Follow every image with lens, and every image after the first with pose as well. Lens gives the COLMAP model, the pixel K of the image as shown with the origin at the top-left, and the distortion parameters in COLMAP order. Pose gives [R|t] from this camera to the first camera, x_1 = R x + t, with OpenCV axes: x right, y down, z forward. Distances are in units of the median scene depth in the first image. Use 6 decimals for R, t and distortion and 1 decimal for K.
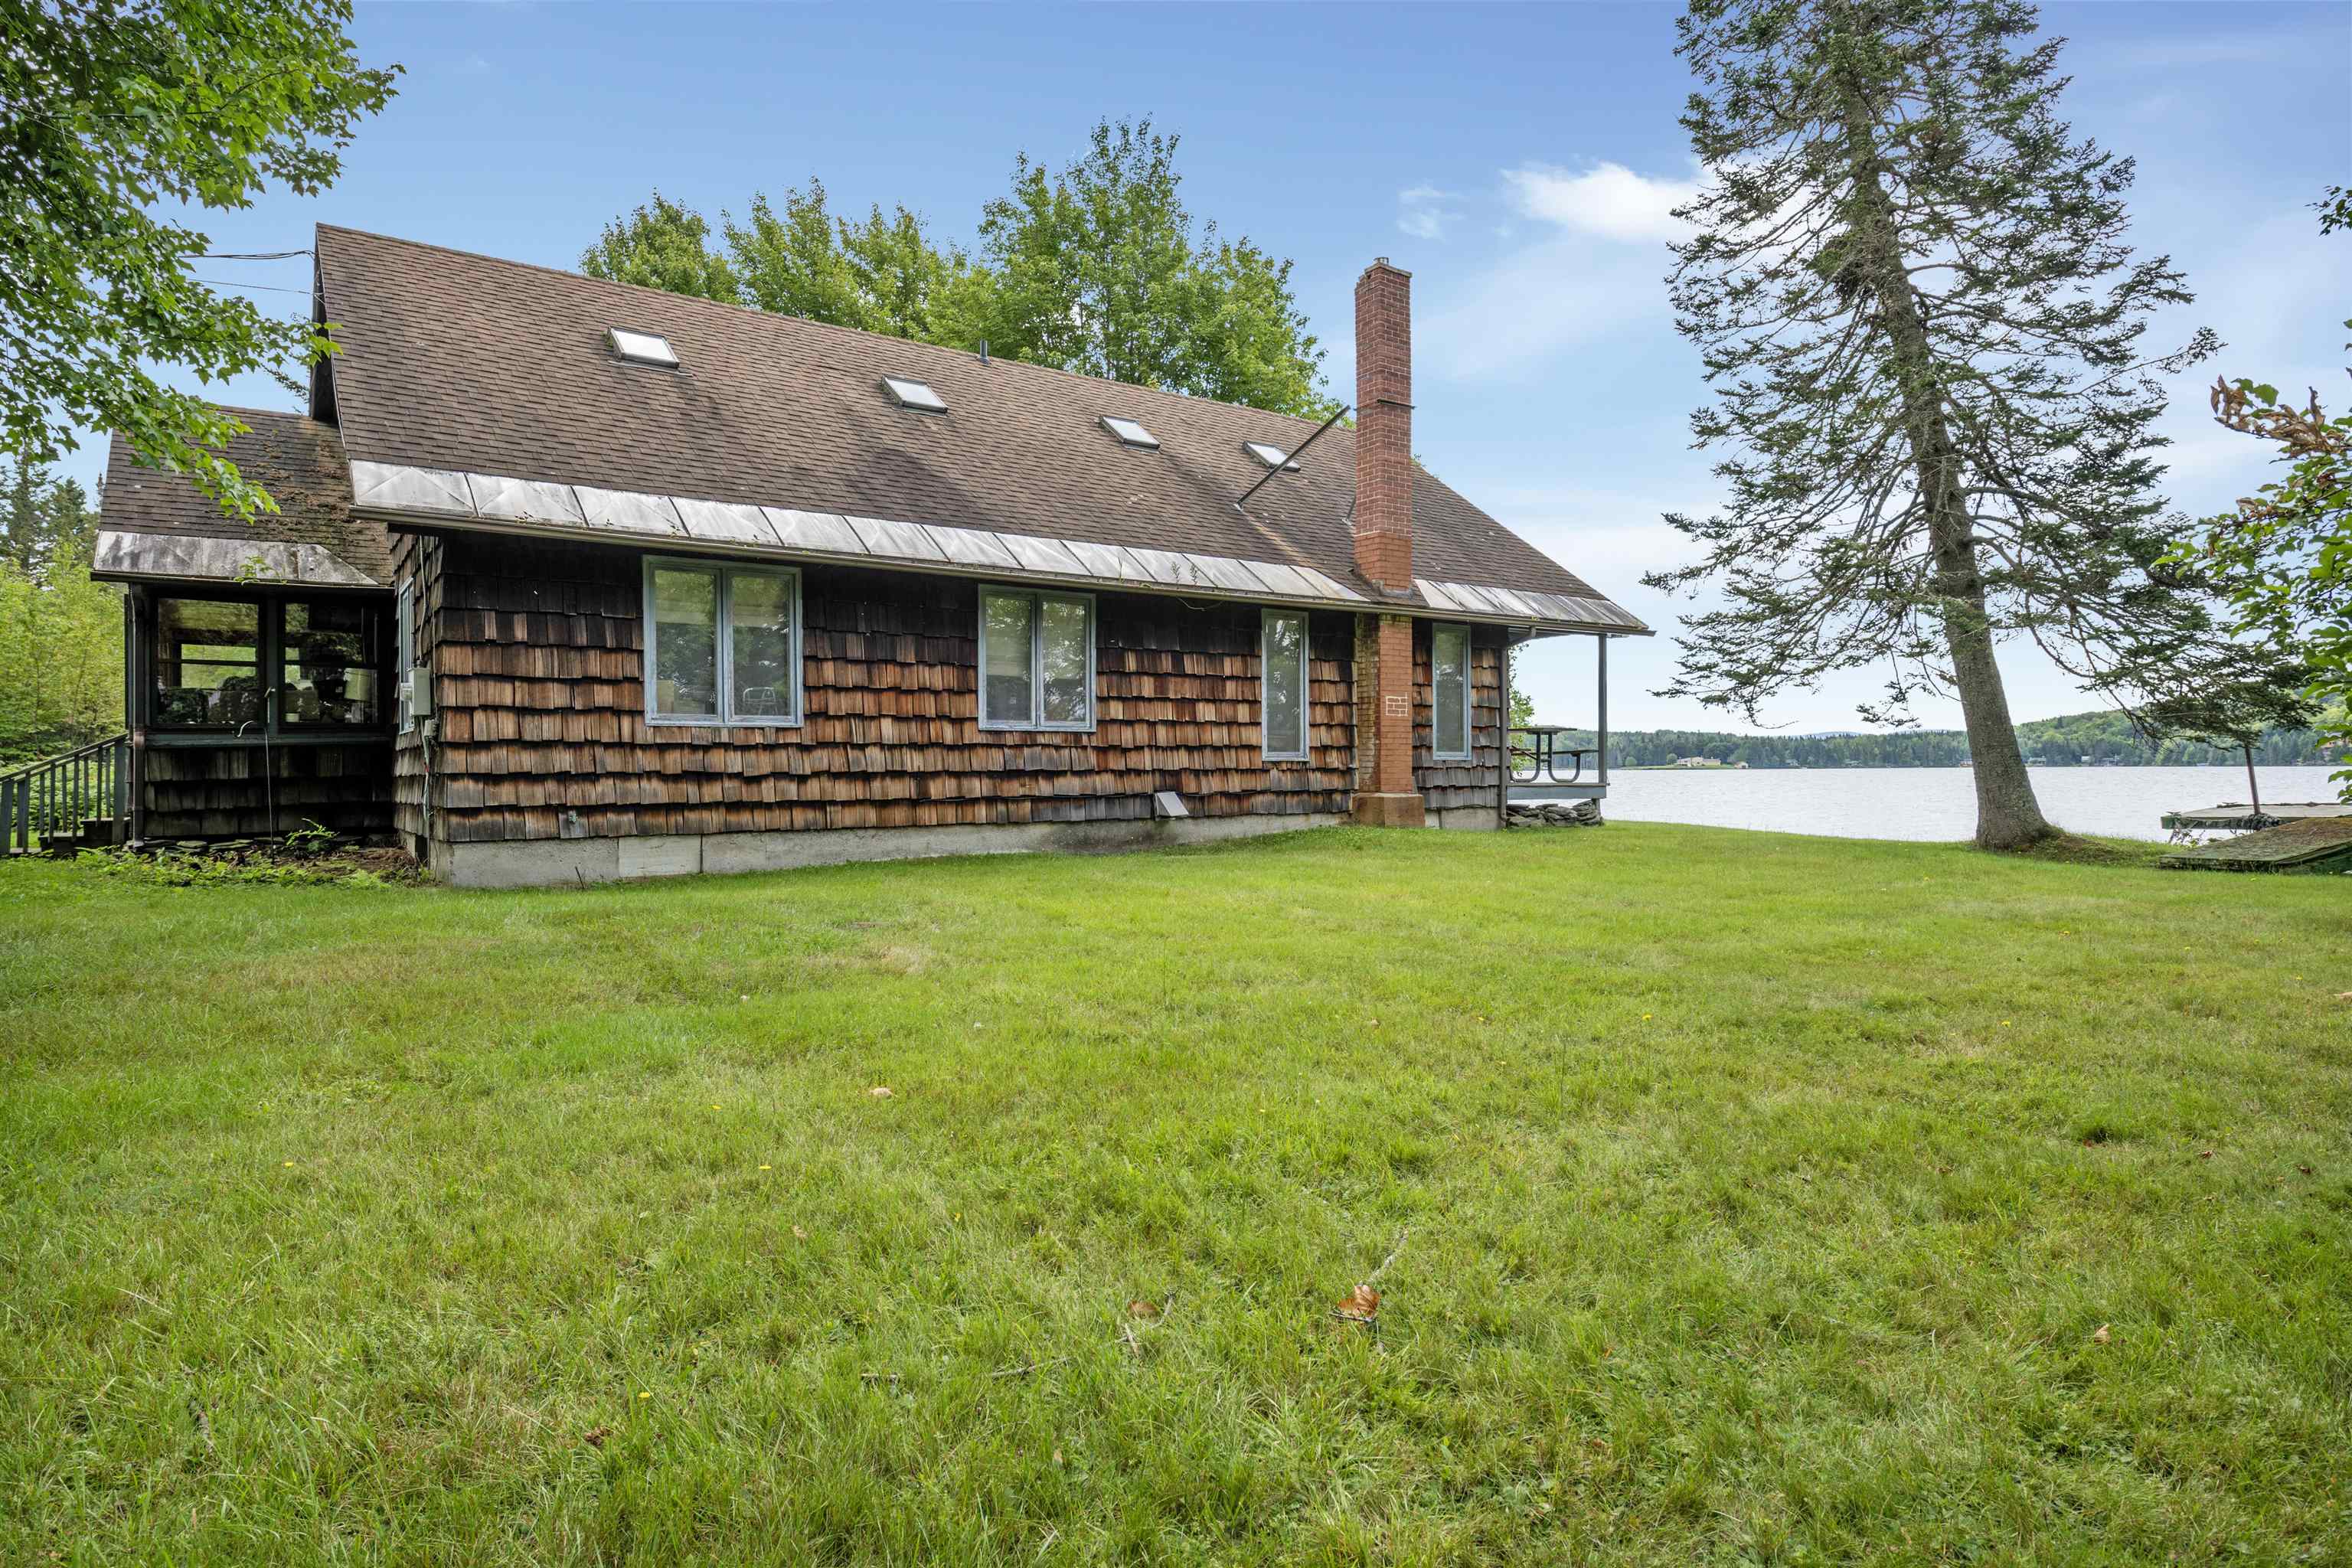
lens RADIAL K [[1331.2, 0, 1175.7], [0, 1331.2, 775.2], [0, 0, 1]] dist [-0.002657, -0.000881]
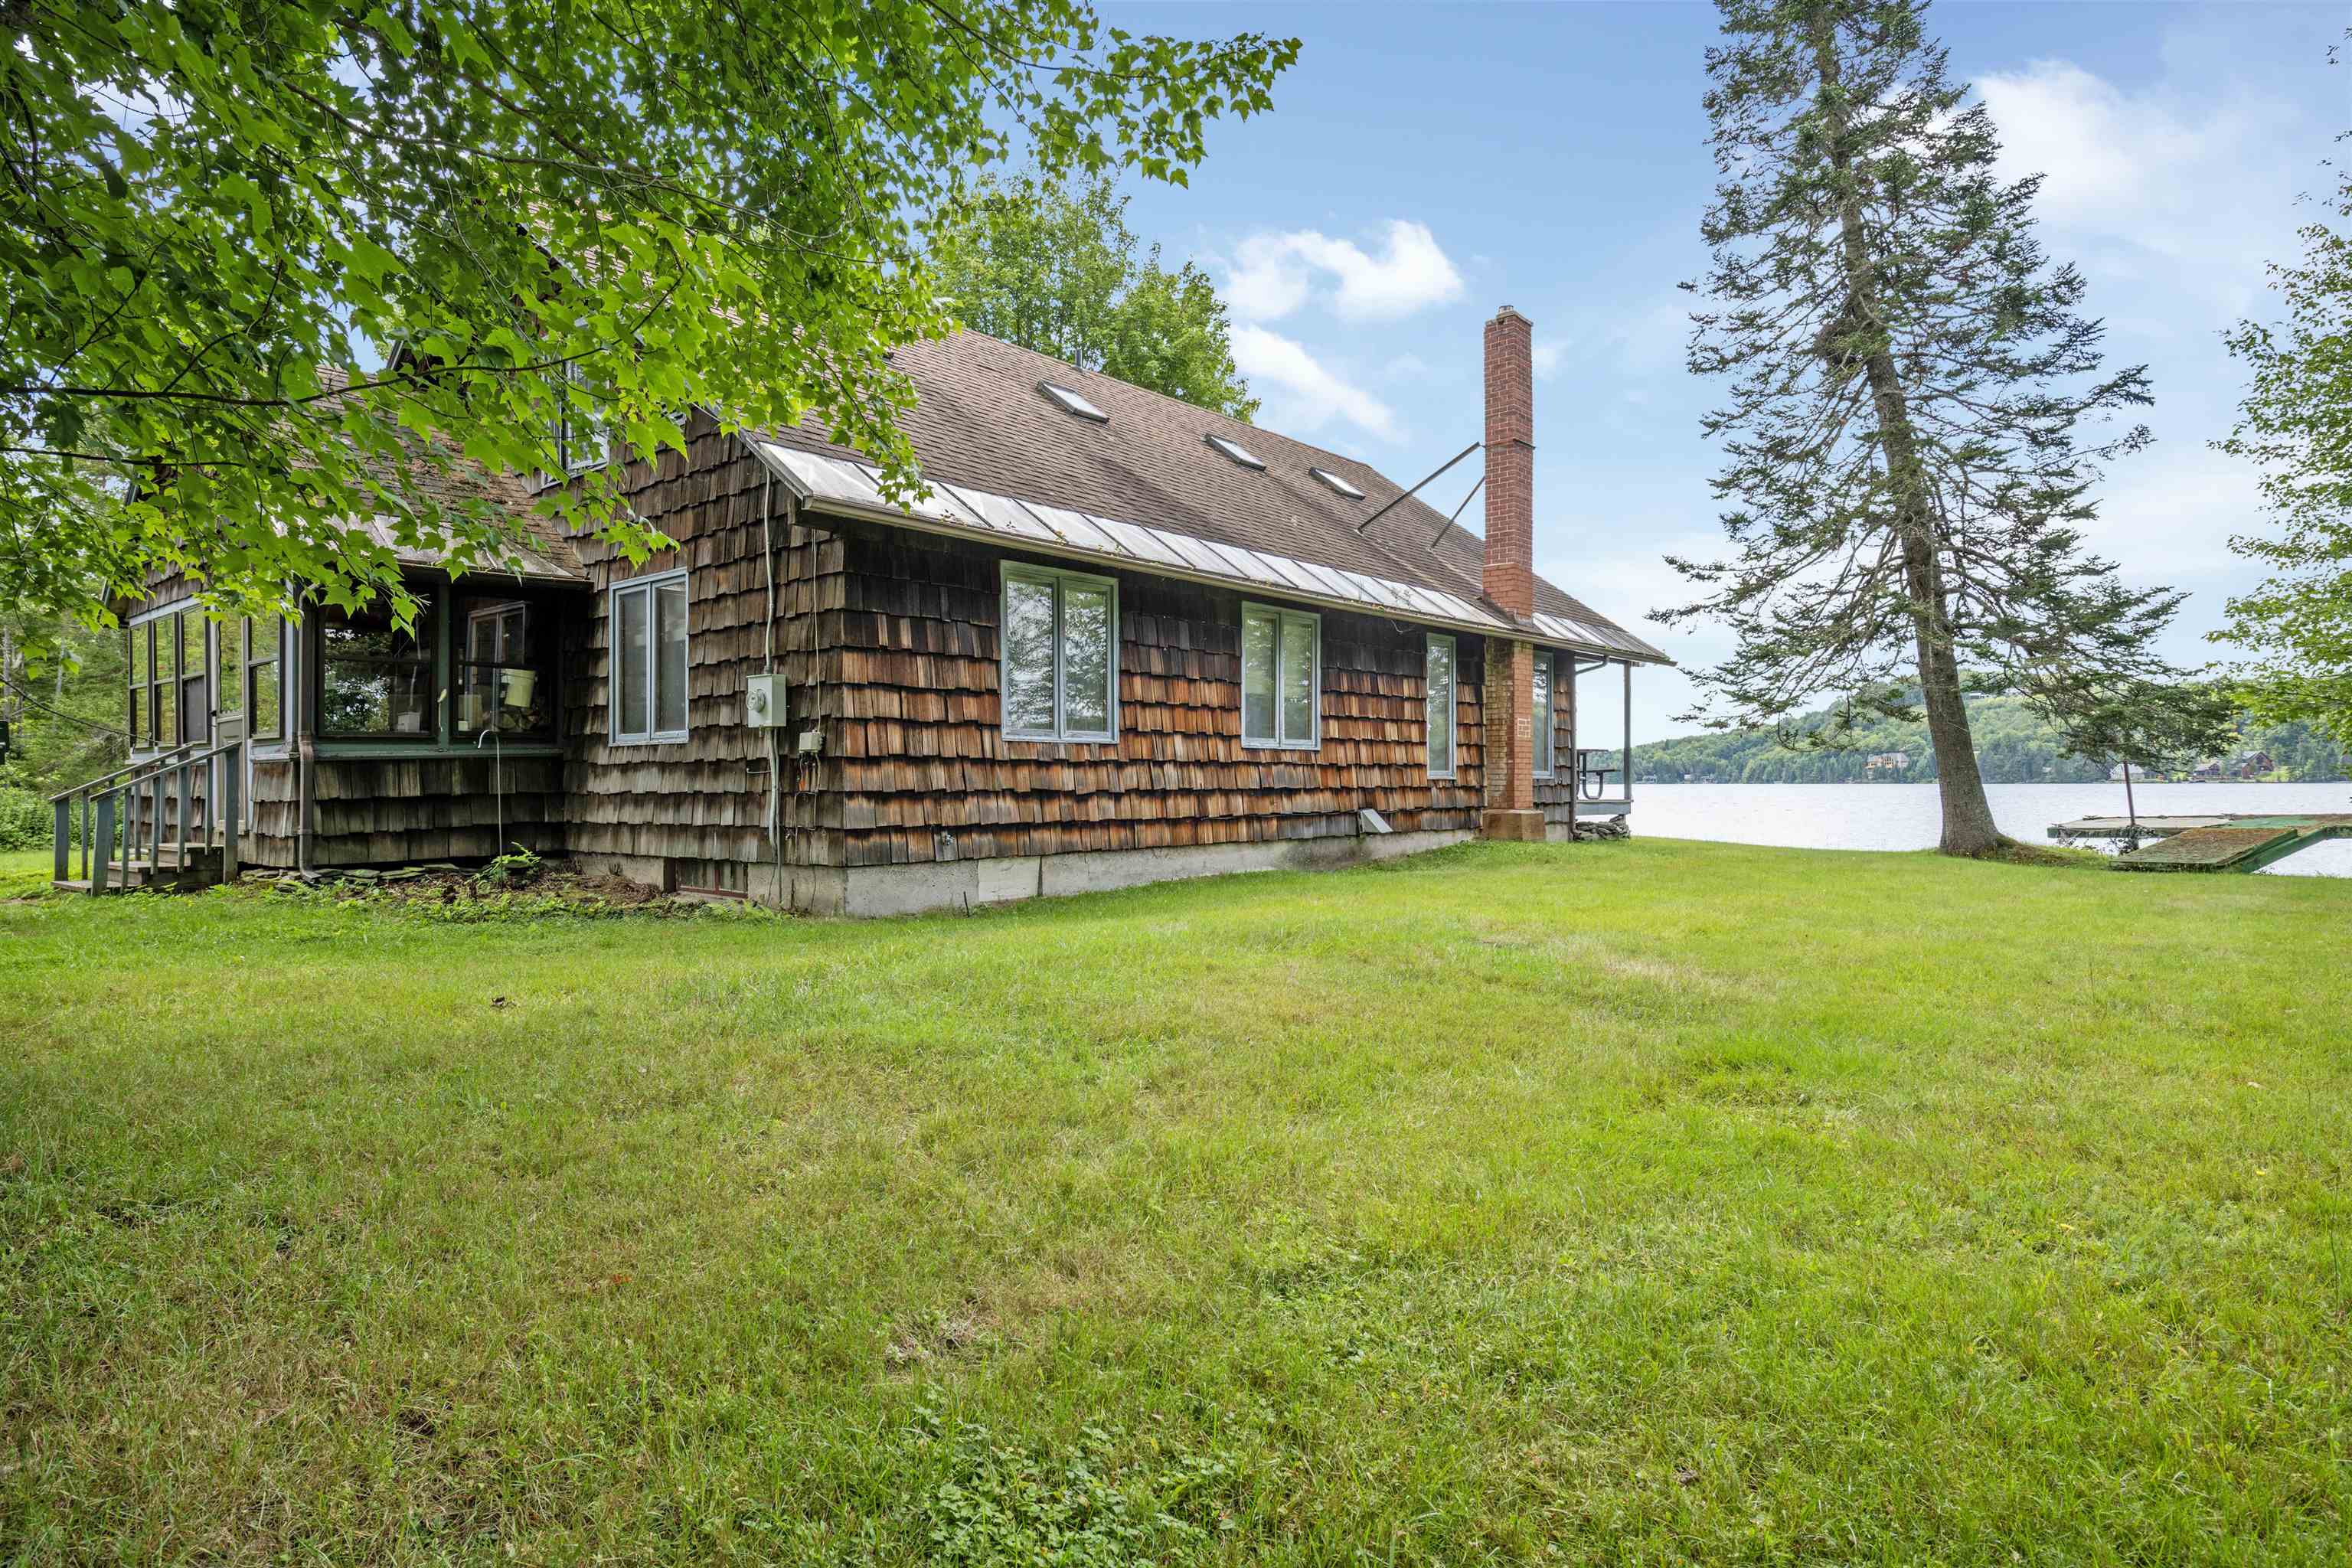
lens RADIAL K [[1331.2, 0, 1178.6], [0, 1331.2, 781.2], [0, 0, 1]] dist [-0.002657, -0.000881]
pose [[0.969526, 0.003028, 0.244968, -0.425030], [-0.001357, 0.999975, -0.006990, -0.001741], [-0.244983, 0.006445, 0.969506, 0.044782]]
